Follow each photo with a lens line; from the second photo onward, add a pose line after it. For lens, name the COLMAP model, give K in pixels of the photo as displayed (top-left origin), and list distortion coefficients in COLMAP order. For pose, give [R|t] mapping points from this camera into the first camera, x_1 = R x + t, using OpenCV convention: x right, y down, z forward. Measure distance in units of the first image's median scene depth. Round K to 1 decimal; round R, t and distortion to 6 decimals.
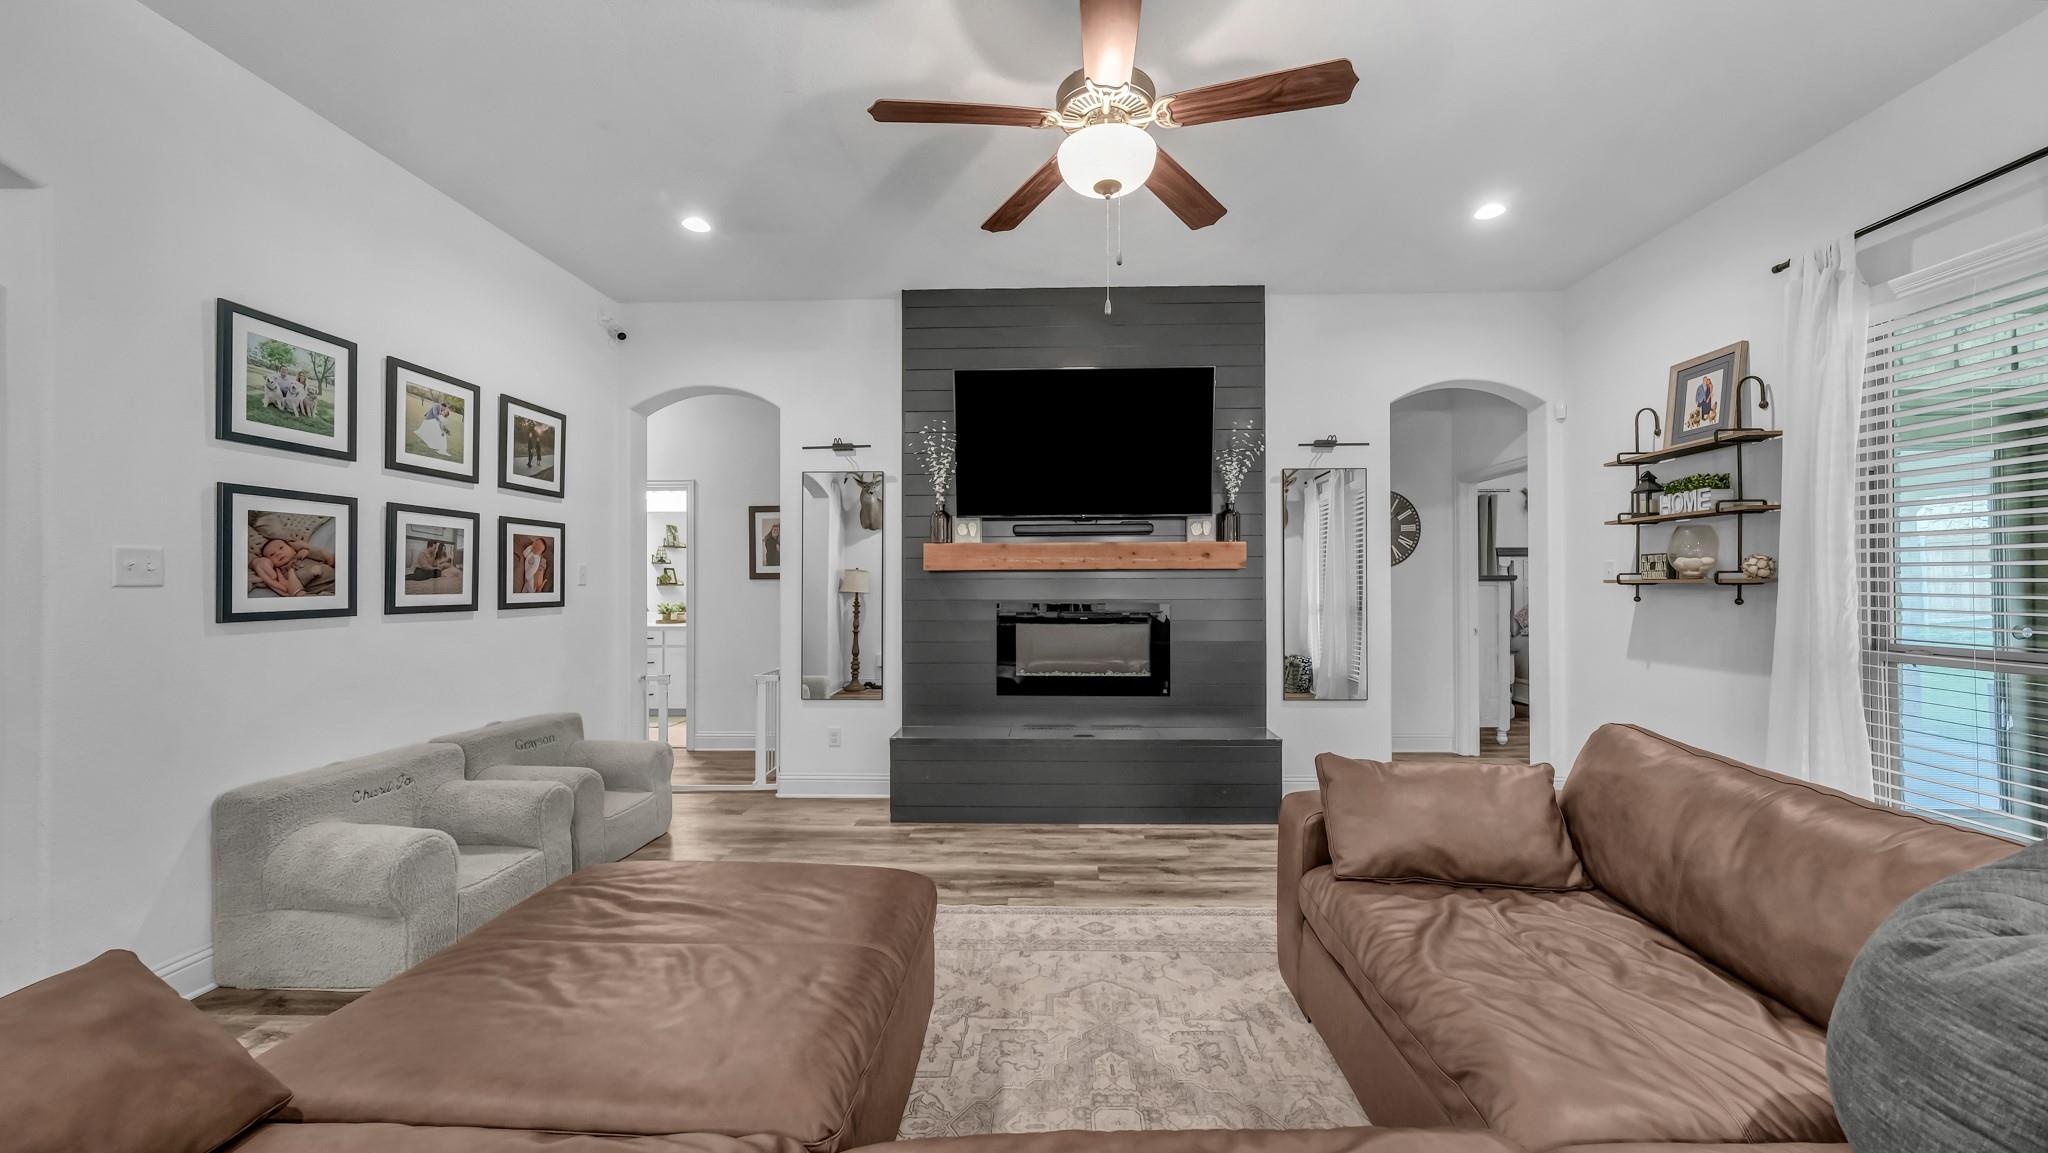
lens RADIAL K [[711.9, 0, 1019.8], [0, 711.9, 579.5], [0, 0, 1]] dist [0.001997, 0.000812]
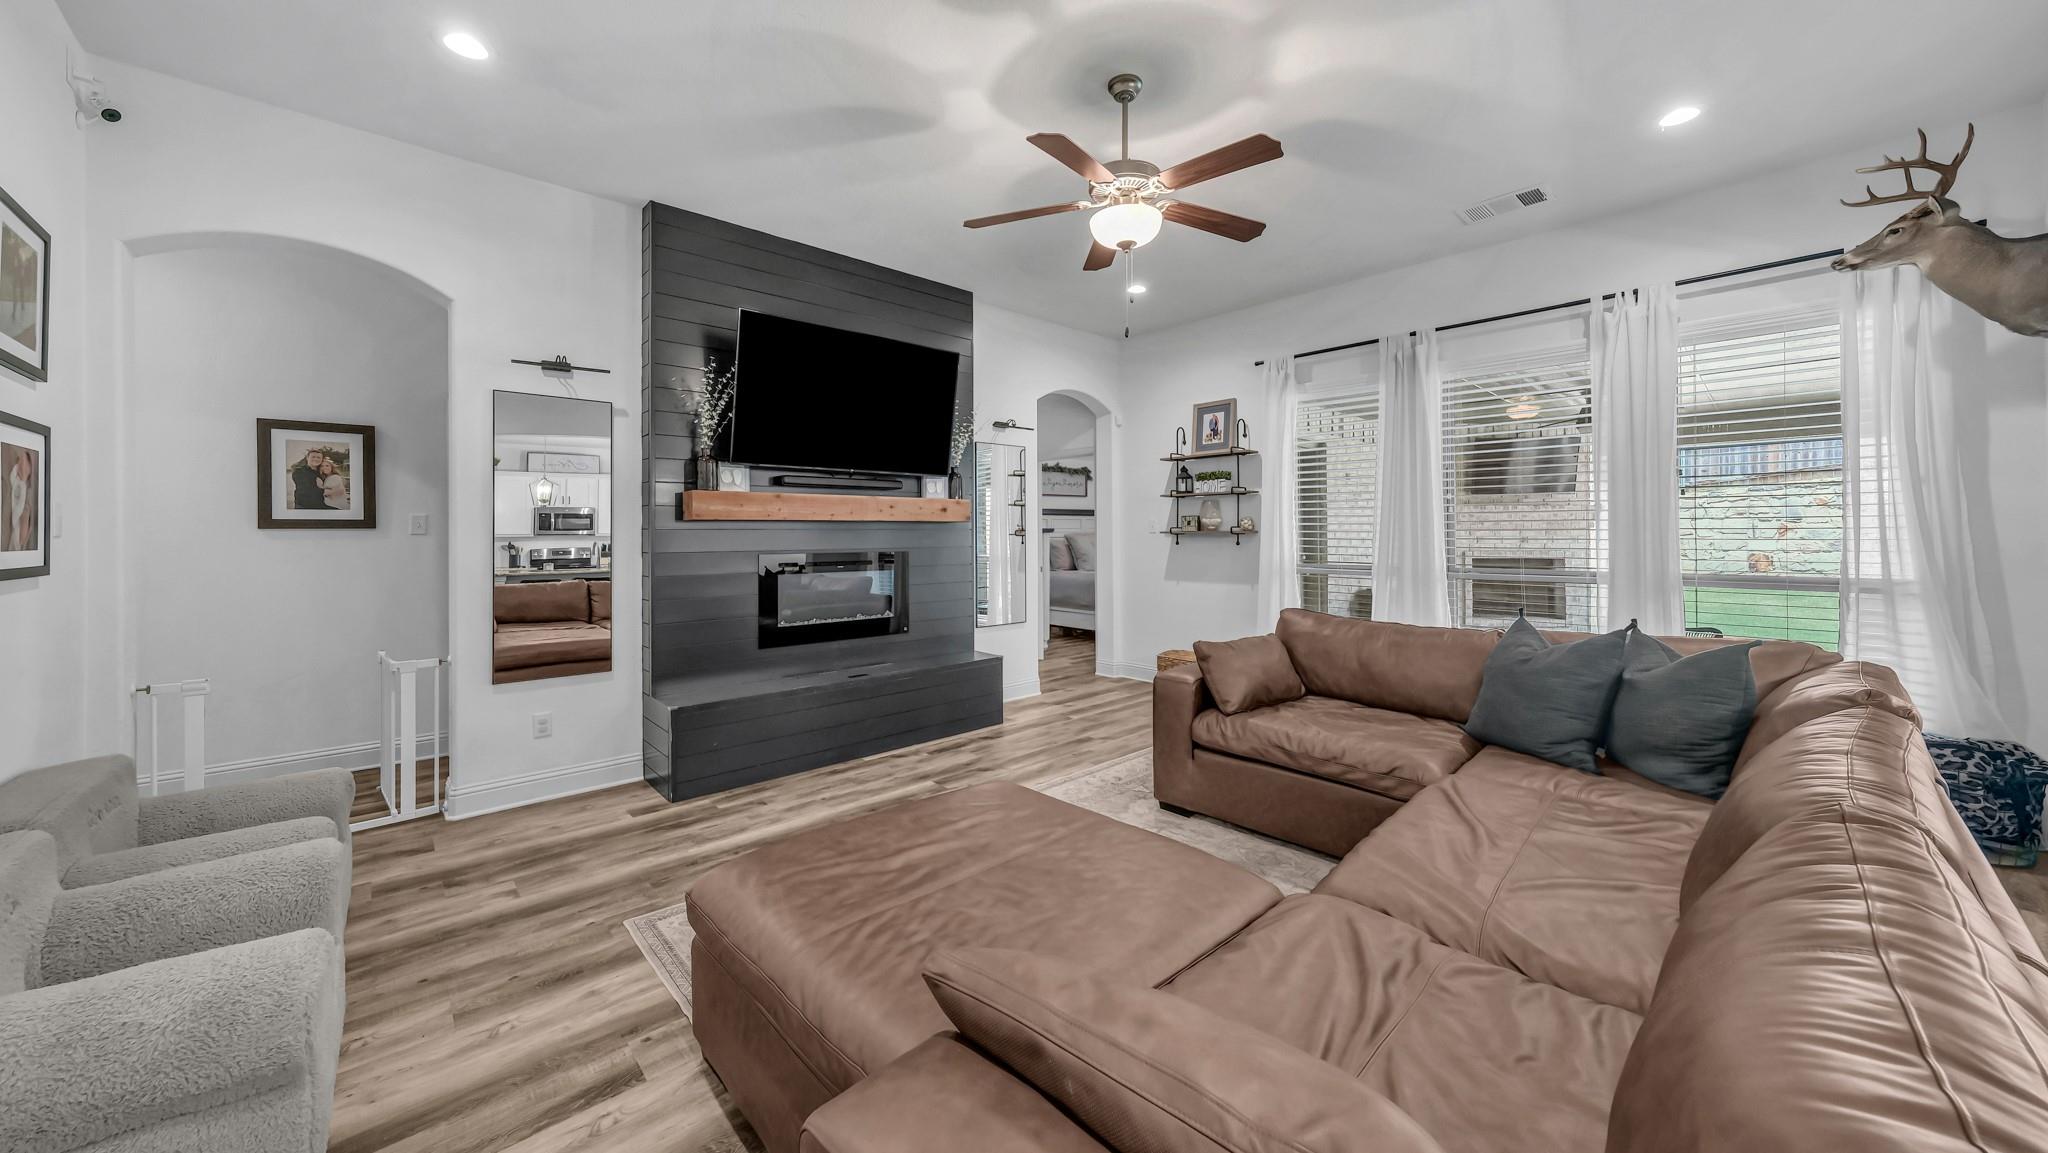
lens RADIAL K [[711.9, 0, 977.6], [0, 711.9, 534.3], [0, 0, 1]] dist [0.001997, 0.000812]
pose [[0.737166, -0.000443, 0.675712, -0.569287], [-0.002059, 0.999994, 0.002902, 0.003069], [-0.675709, -0.003530, 0.737160, 0.102320]]
